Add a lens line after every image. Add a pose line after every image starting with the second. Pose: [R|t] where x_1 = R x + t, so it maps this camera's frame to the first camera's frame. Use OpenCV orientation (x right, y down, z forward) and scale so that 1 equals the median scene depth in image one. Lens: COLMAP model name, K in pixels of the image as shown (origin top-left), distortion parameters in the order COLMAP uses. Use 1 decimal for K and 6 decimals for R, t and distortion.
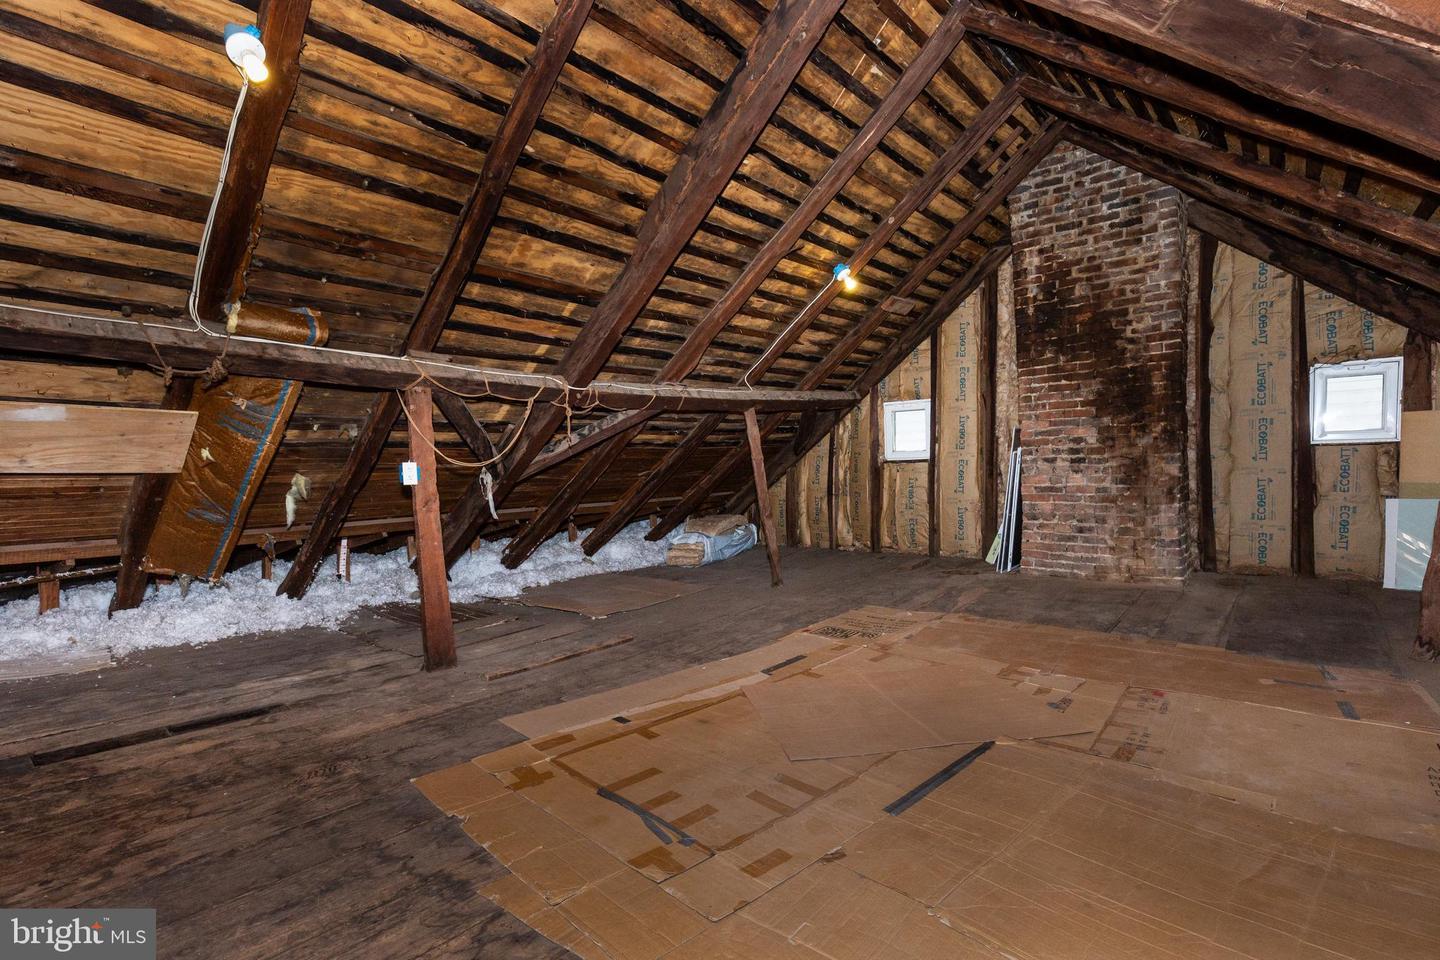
lens RADIAL K [[725.8, 0, 722.3], [0, 725.8, 512.7], [0, 0, 1]] dist [0.002398, -0.000080]
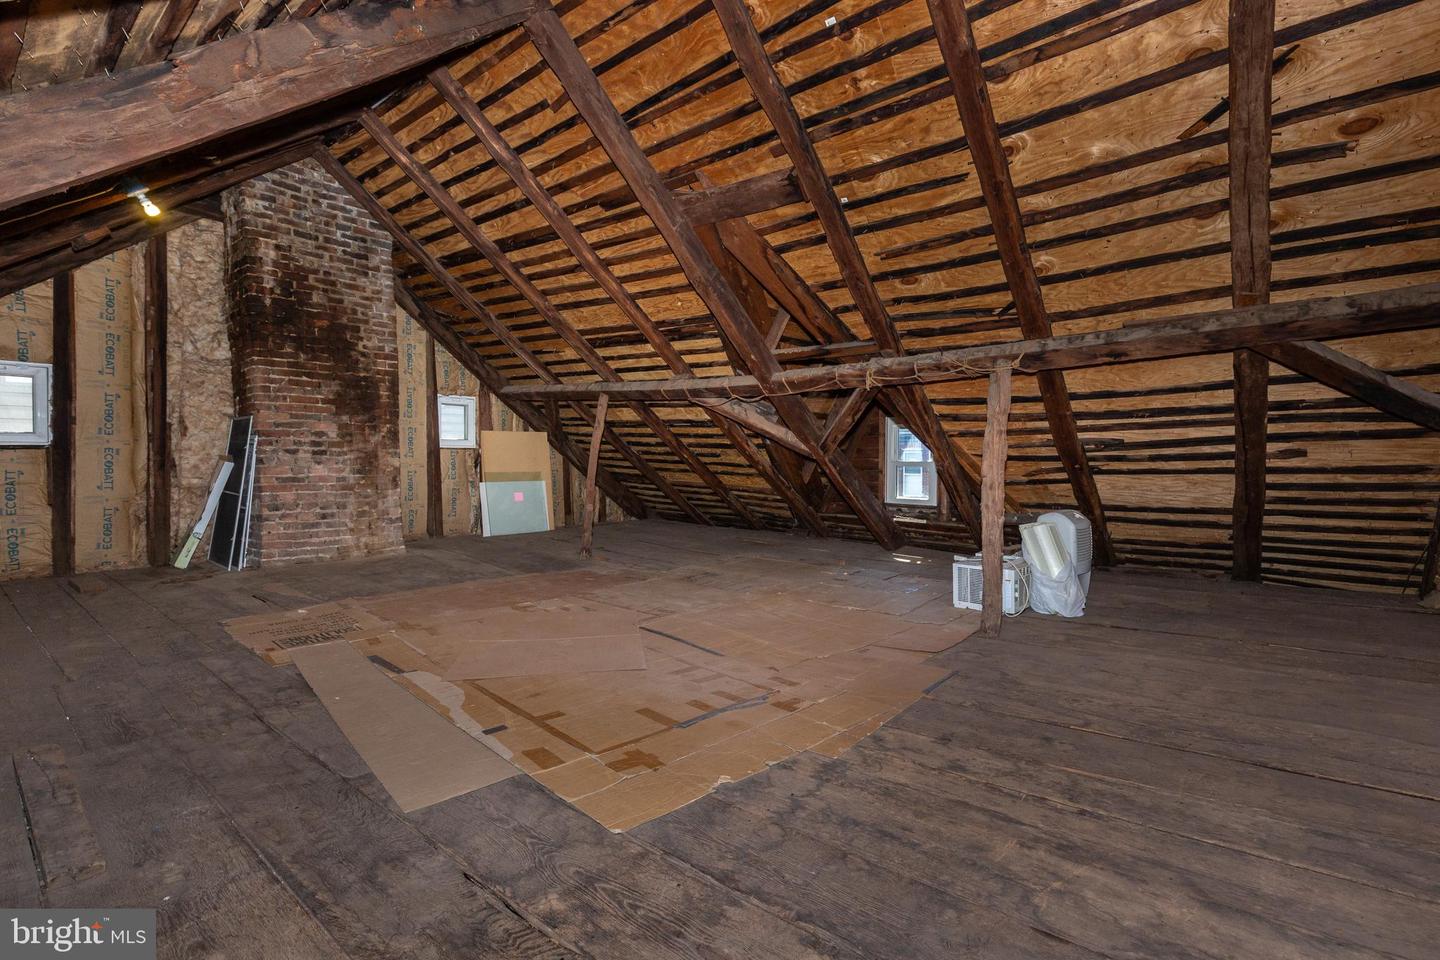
lens RADIAL K [[688.1, 0, 720.0], [0, 688.1, 480.0], [0, 0, 1]] dist [0.003649, 0.000448]
pose [[-0.034124, 0.000180, 0.999418, -0.586425], [0.064895, 0.997890, 0.002036, 0.006098], [-0.997308, 0.064927, -0.034063, 0.459943]]
